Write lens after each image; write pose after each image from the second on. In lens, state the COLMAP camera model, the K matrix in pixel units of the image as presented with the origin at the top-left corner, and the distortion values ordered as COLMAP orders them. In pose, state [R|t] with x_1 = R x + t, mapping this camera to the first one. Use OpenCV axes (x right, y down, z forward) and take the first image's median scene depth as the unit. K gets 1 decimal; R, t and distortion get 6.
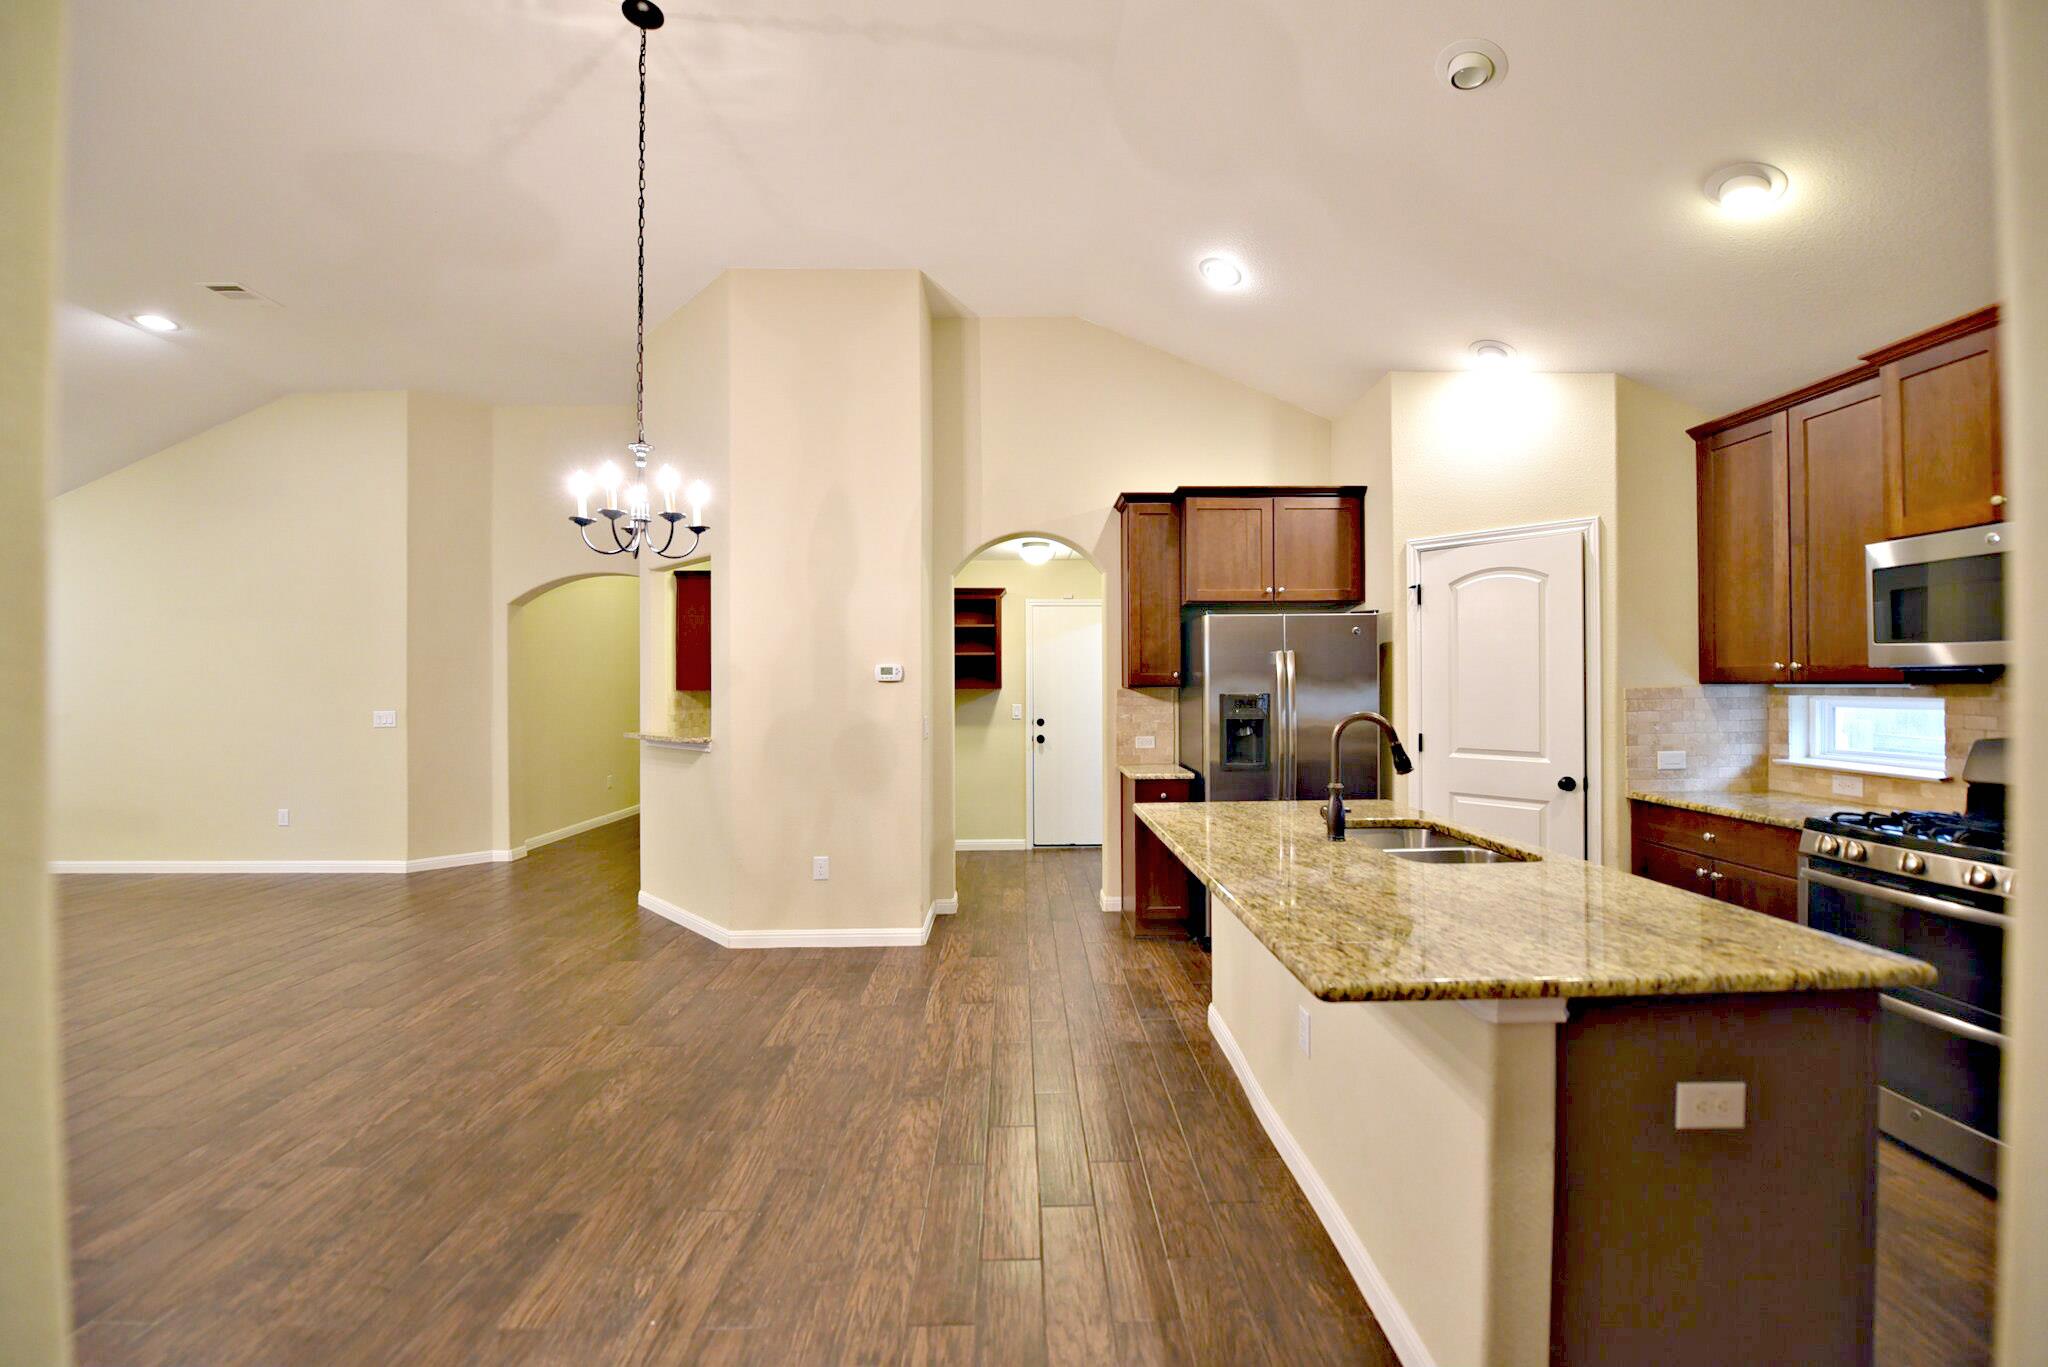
lens RADIAL K [[825.2, 0, 1024.0], [0, 825.2, 683.5], [0, 0, 1]] dist [-0.022520, -0.000436]
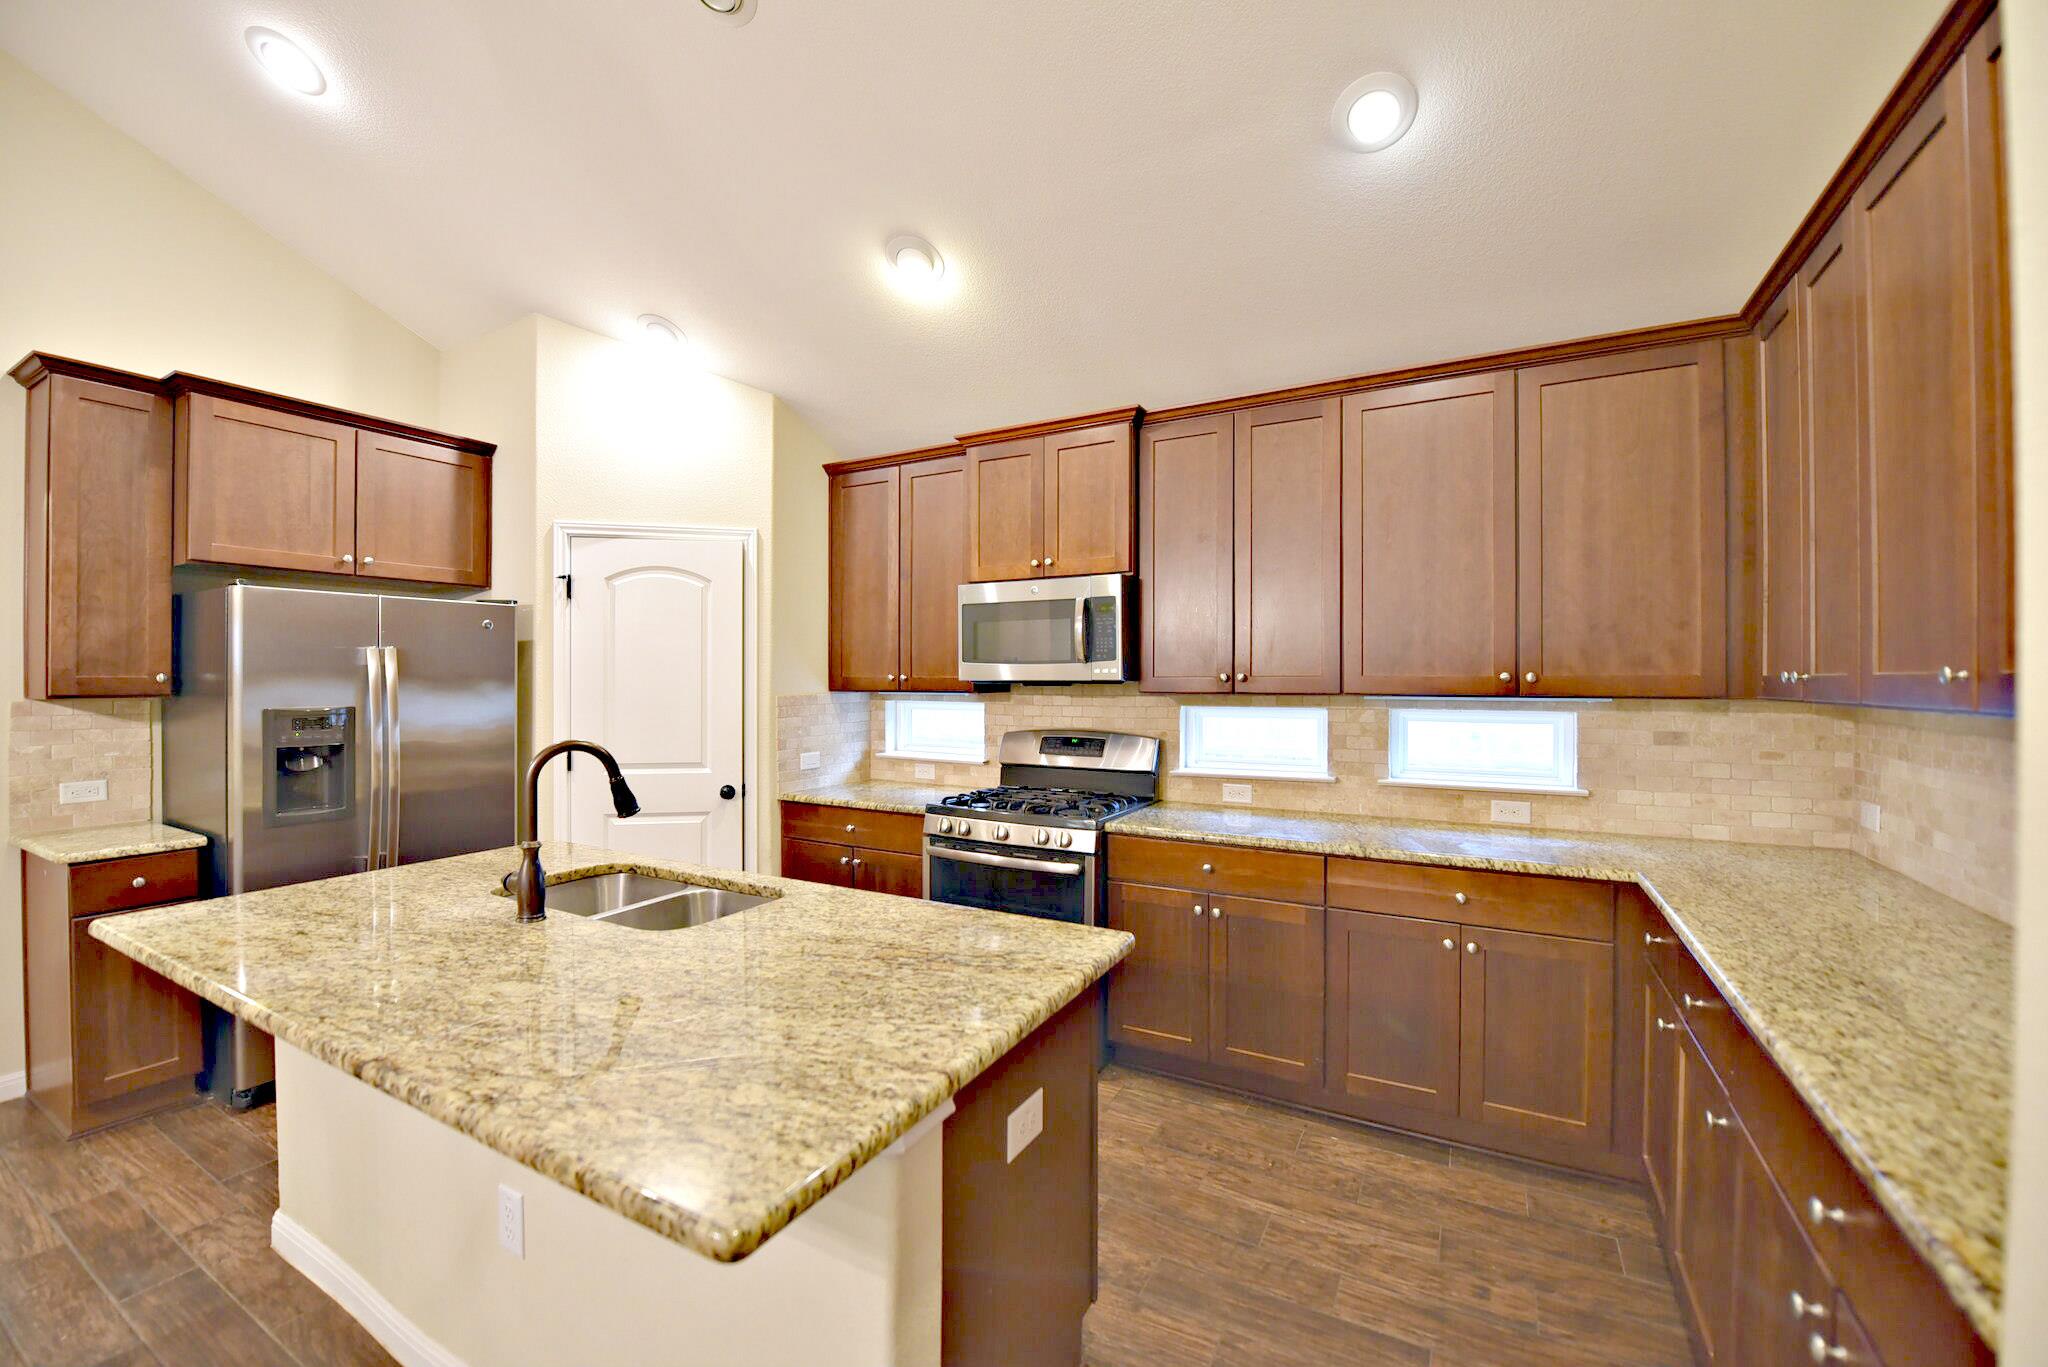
lens RADIAL K [[807.6, 0, 1024.0], [0, 807.6, 683.5], [0, 0, 1]] dist [-0.021034, 0.000168]
pose [[0.489251, -0.000417, 0.872143, -0.015596], [-0.005261, 0.999980, 0.003430, -0.016003], [-0.872127, -0.006266, 0.489239, 0.216931]]
